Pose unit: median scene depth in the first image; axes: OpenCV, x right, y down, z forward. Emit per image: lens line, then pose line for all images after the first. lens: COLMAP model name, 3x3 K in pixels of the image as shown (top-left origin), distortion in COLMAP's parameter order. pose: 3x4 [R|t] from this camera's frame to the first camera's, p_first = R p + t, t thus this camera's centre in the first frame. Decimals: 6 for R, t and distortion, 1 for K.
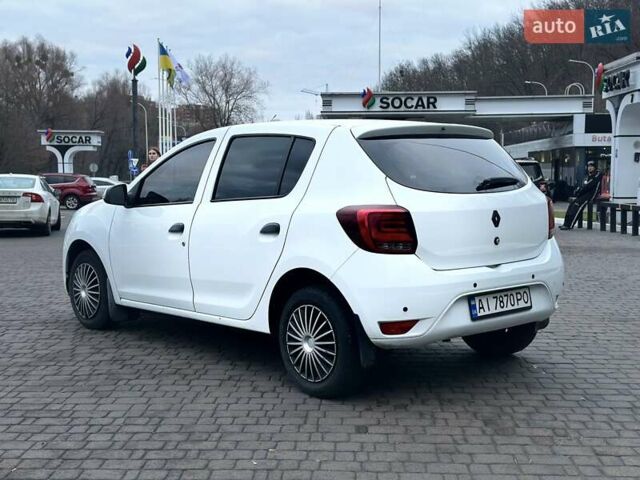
lens RADIAL K [[892.8, 0, 320.9], [0, 892.8, 244.7], [0, 0, 1]] dist [0.139389, 0.000000]
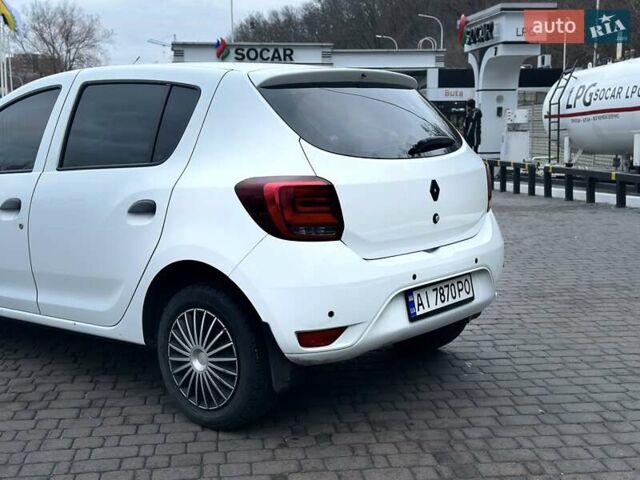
lens RADIAL K [[892.8, 0, 320.5], [0, 892.8, 239.7], [0, 0, 1]] dist [0.139389, 0.000000]
pose [[0.986697, -0.024528, 0.160708, -0.031225], [0.017254, 0.998769, 0.046499, -0.023534], [-0.161651, -0.043107, 0.985906, 0.233015]]
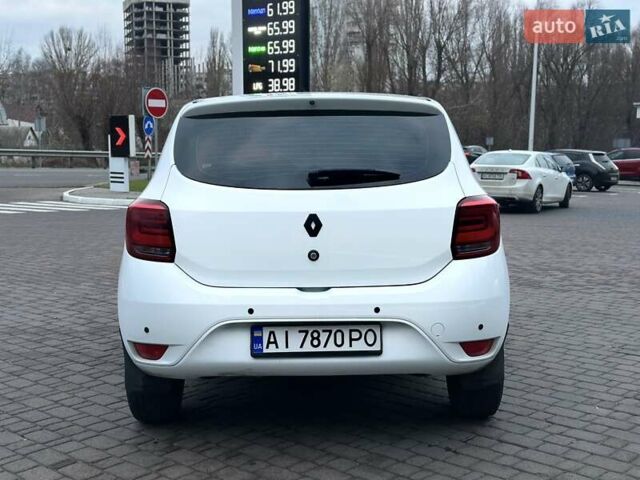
lens RADIAL K [[892.8, 0, 320.7], [0, 892.8, 239.1], [0, 0, 1]] dist [0.139389, 0.000000]
pose [[0.755118, 0.074164, -0.651381, 0.664919], [-0.059141, 0.997236, 0.044982, -0.050107], [0.652916, 0.004557, 0.757416, 0.440523]]
